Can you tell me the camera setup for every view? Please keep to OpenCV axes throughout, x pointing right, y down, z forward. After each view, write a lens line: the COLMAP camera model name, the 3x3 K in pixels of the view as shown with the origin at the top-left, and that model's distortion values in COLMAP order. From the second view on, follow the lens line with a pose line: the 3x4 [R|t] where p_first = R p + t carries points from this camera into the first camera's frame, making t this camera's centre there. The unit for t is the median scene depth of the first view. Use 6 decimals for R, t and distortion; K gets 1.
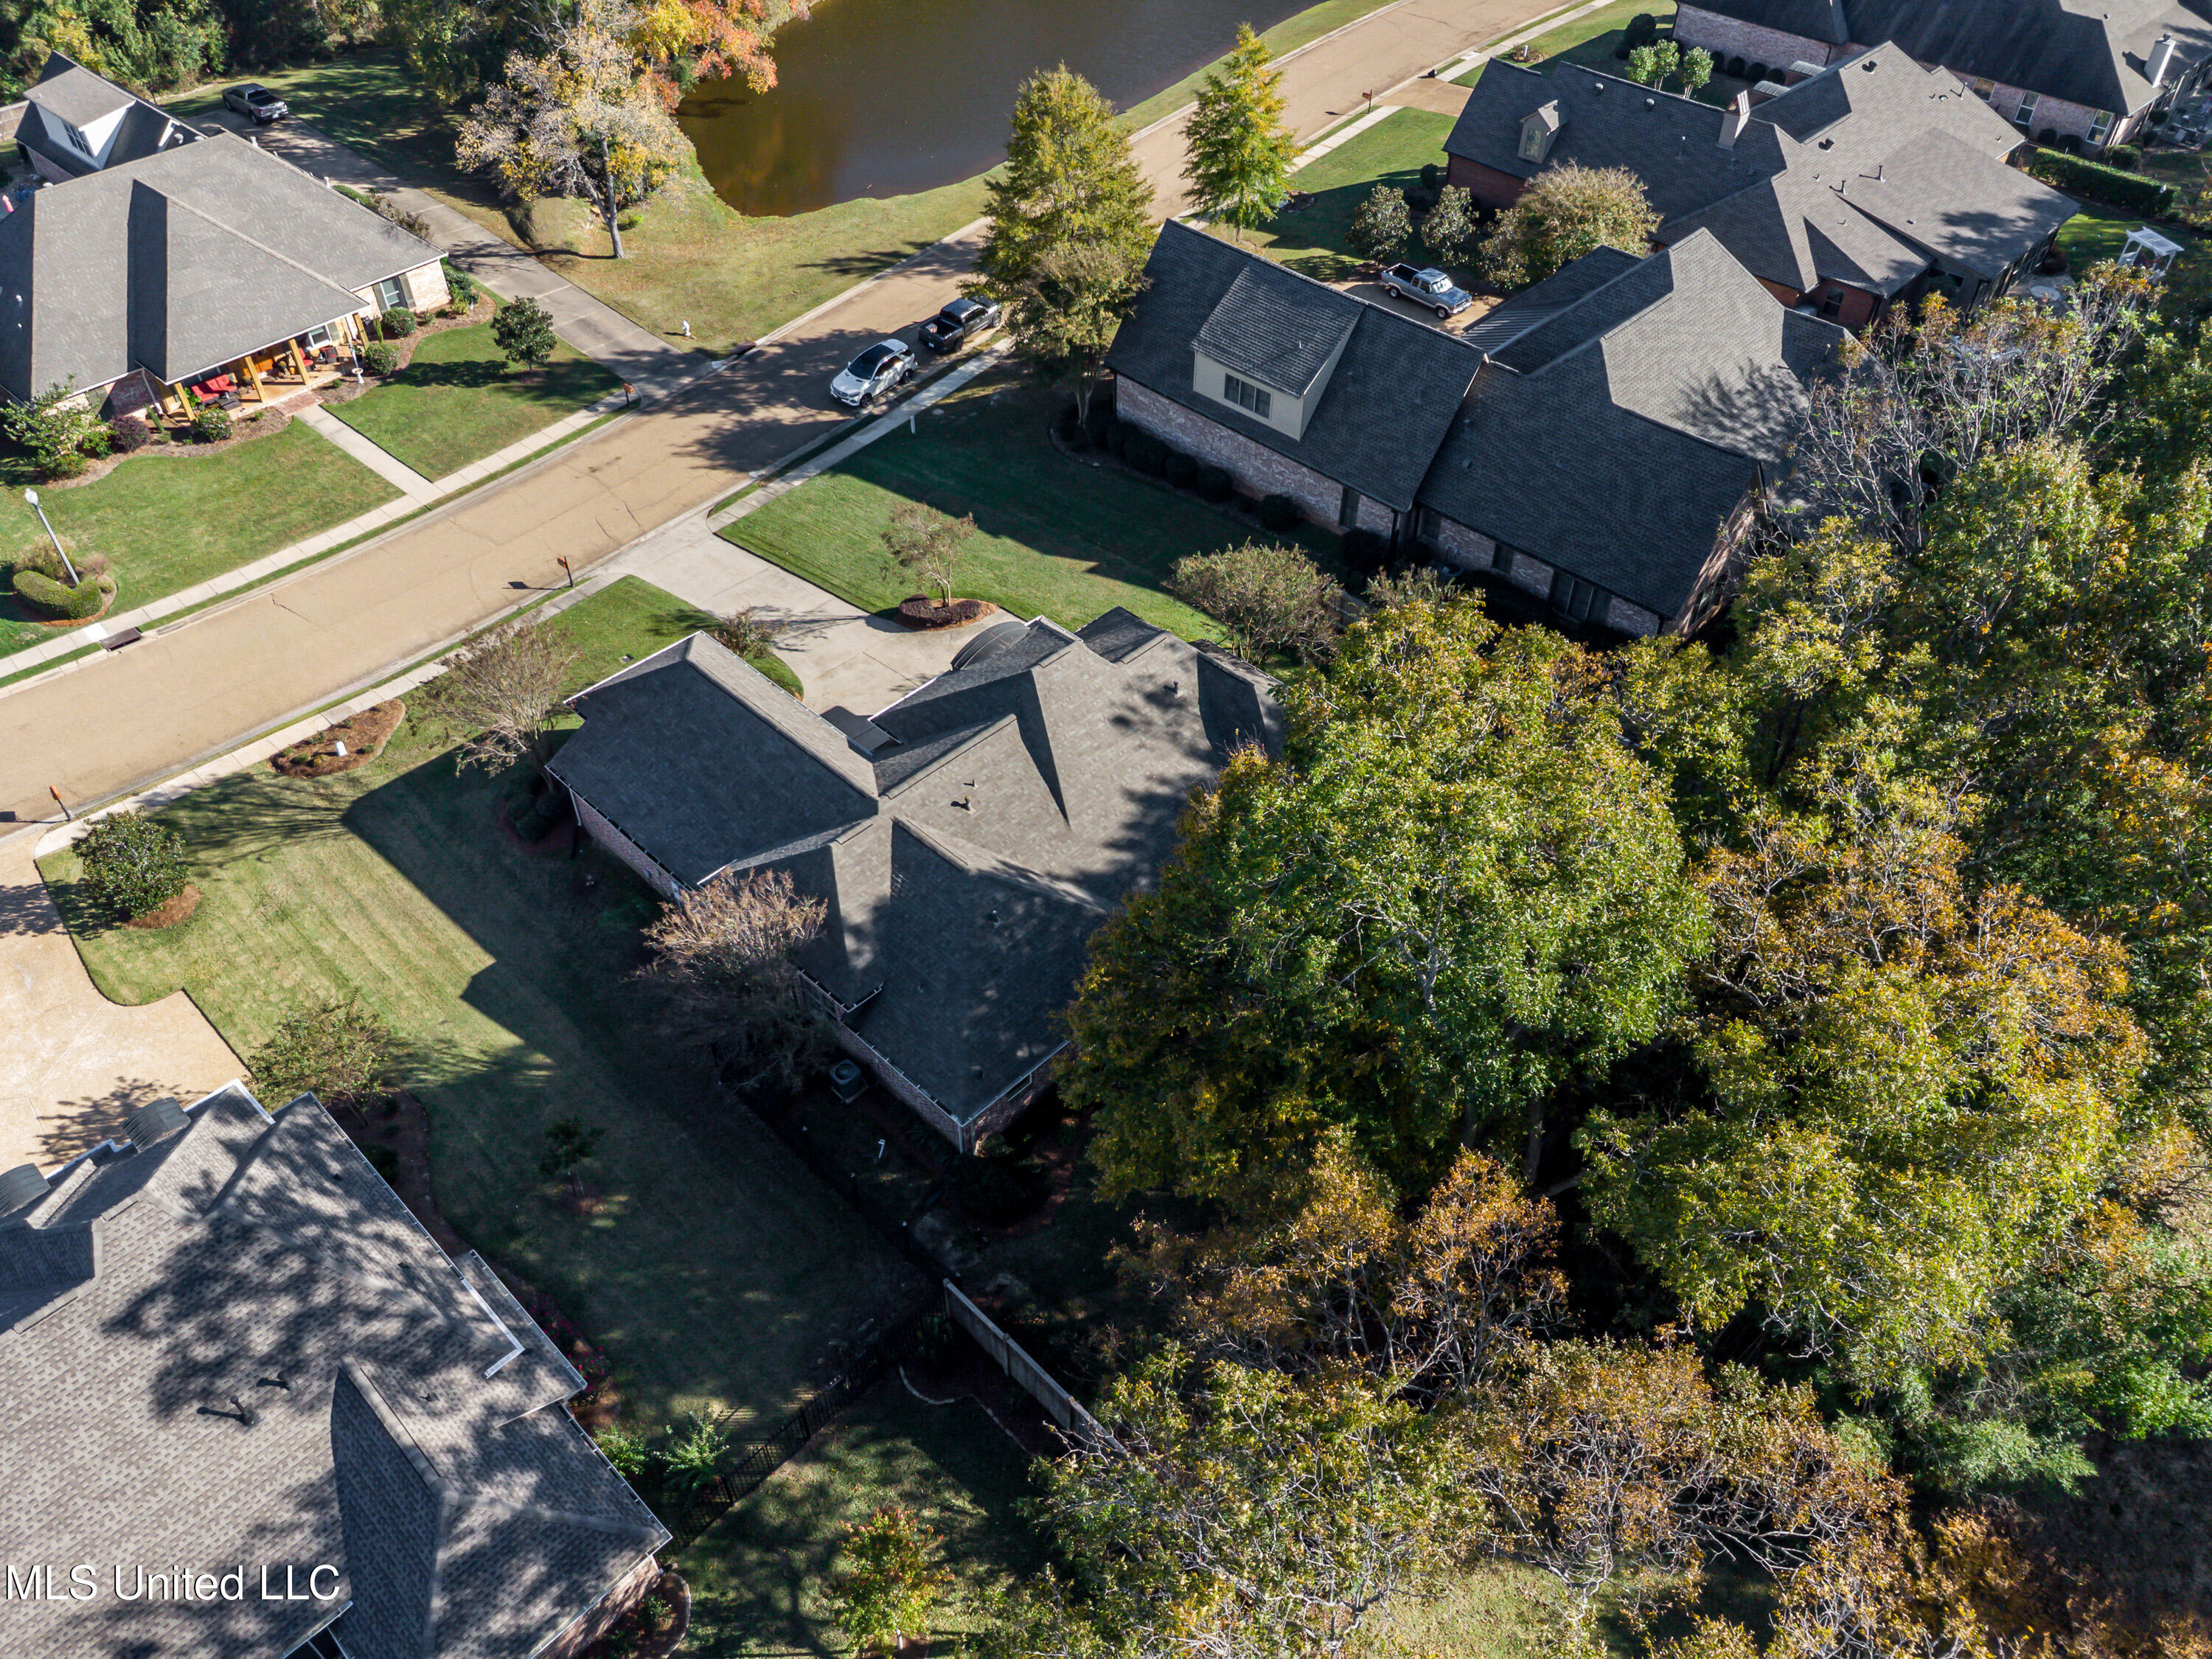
lens RADIAL K [[1665.5, 0, 1110.3], [0, 1665.5, 823.6], [0, 0, 1]] dist [-0.026174, 0.073059]
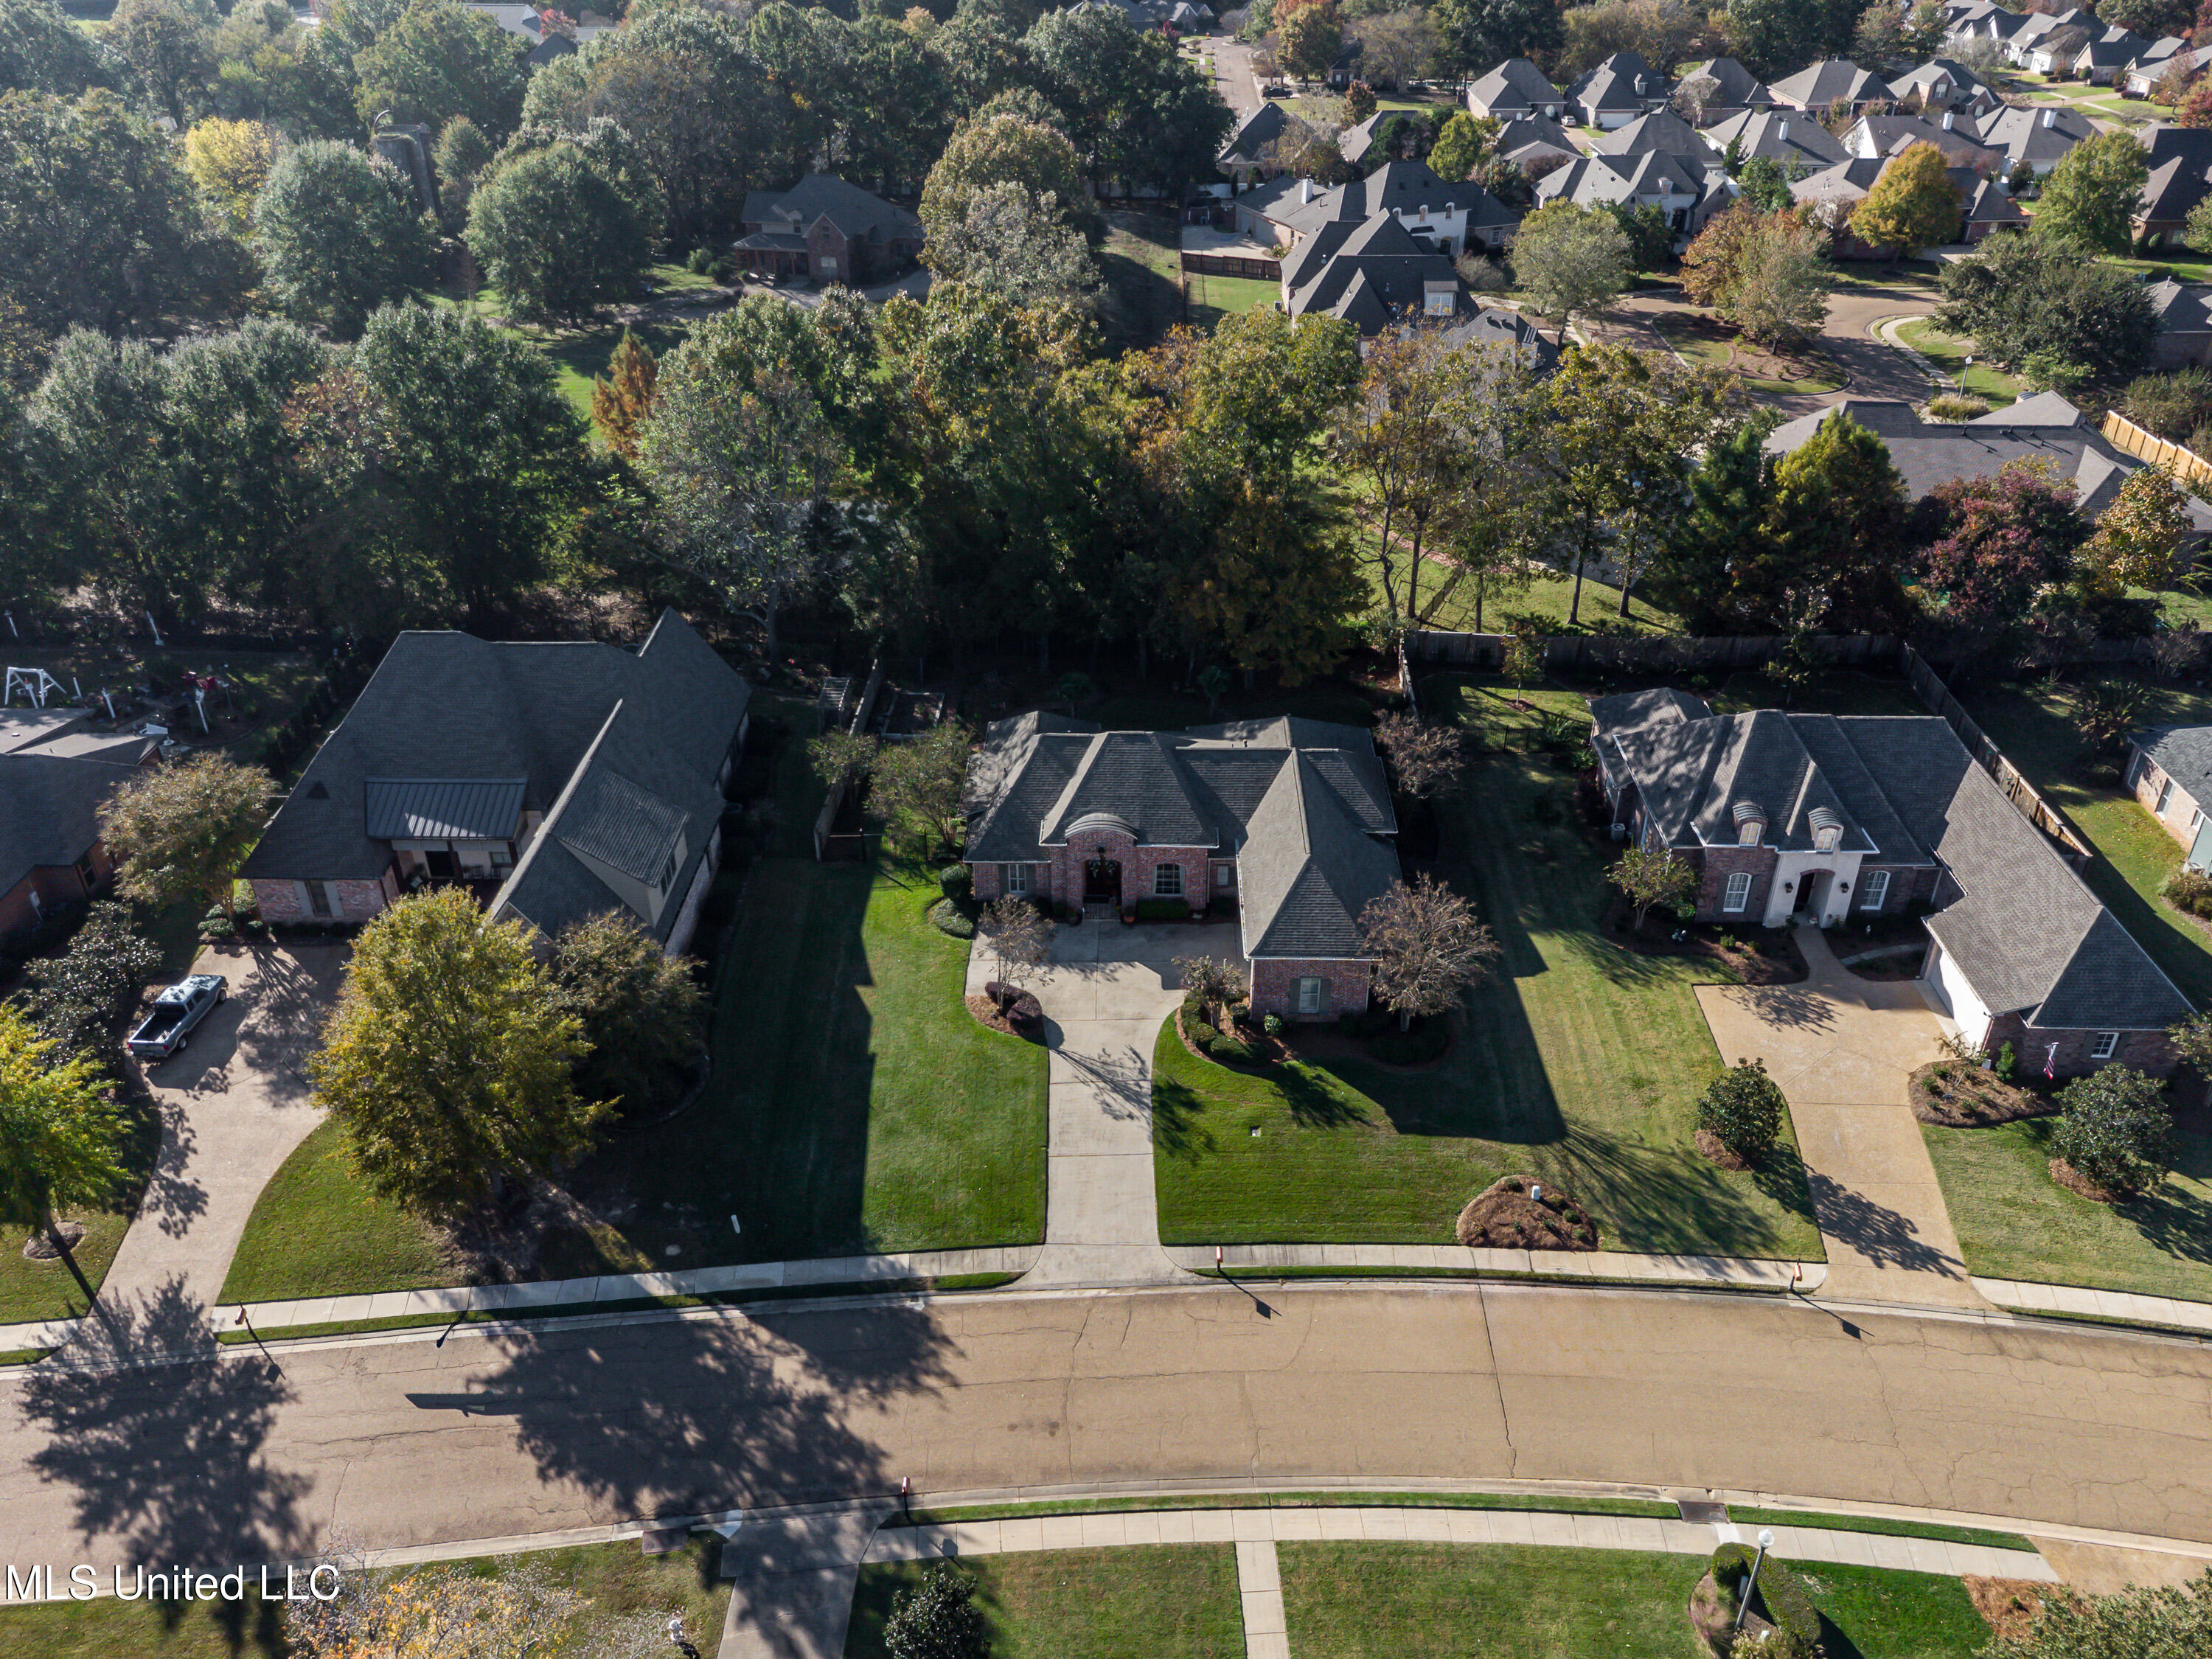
lens RADIAL K [[1685.3, 0, 1110.4], [0, 1685.3, 804.2], [0, 0, 1]] dist [0.015107, -0.004483]
pose [[-0.678901, -0.375057, 0.631209, -0.733653], [0.514845, 0.369750, 0.773446, -0.921949], [-0.523476, 0.850069, -0.057928, 0.858182]]
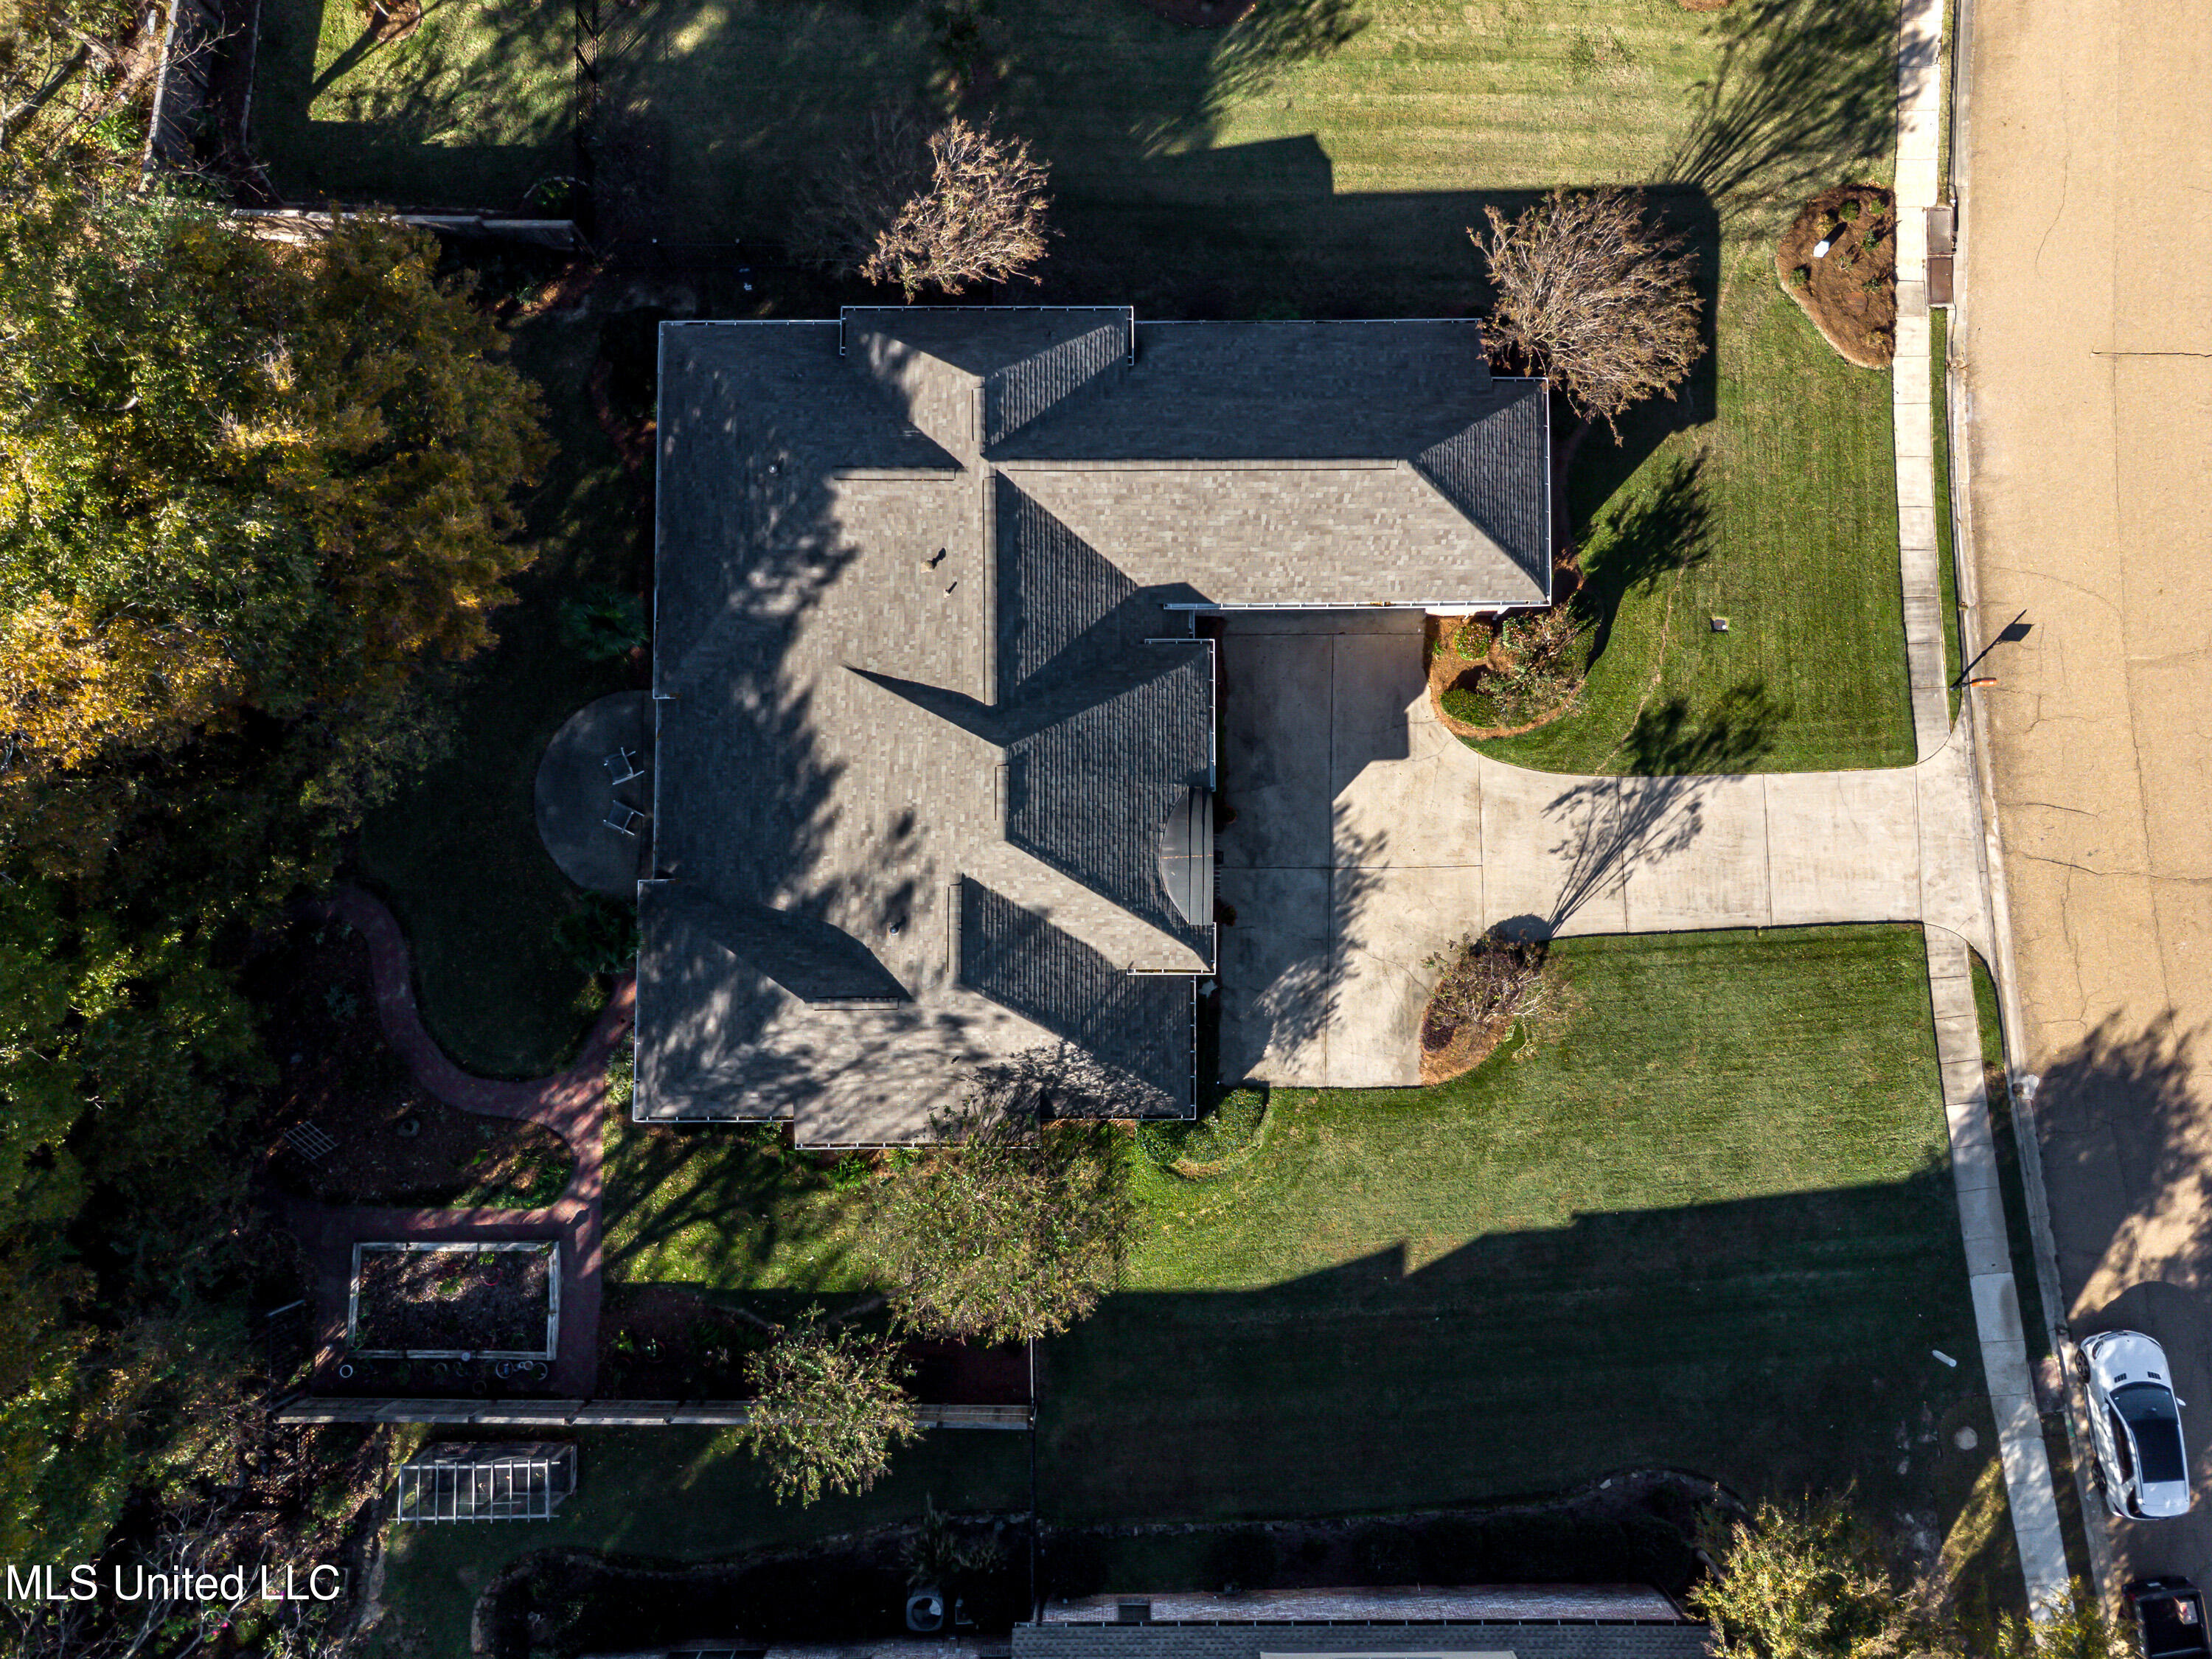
lens RADIAL K [[1665.5, 0, 1110.3], [0, 1665.5, 823.6], [0, 0, 1]] dist [-0.026174, 0.073059]
pose [[-0.715477, 0.696902, -0.049197, -0.017248], [-0.489631, -0.449959, 0.746859, -0.481922], [0.498351, 0.558449, 0.663160, 0.425505]]
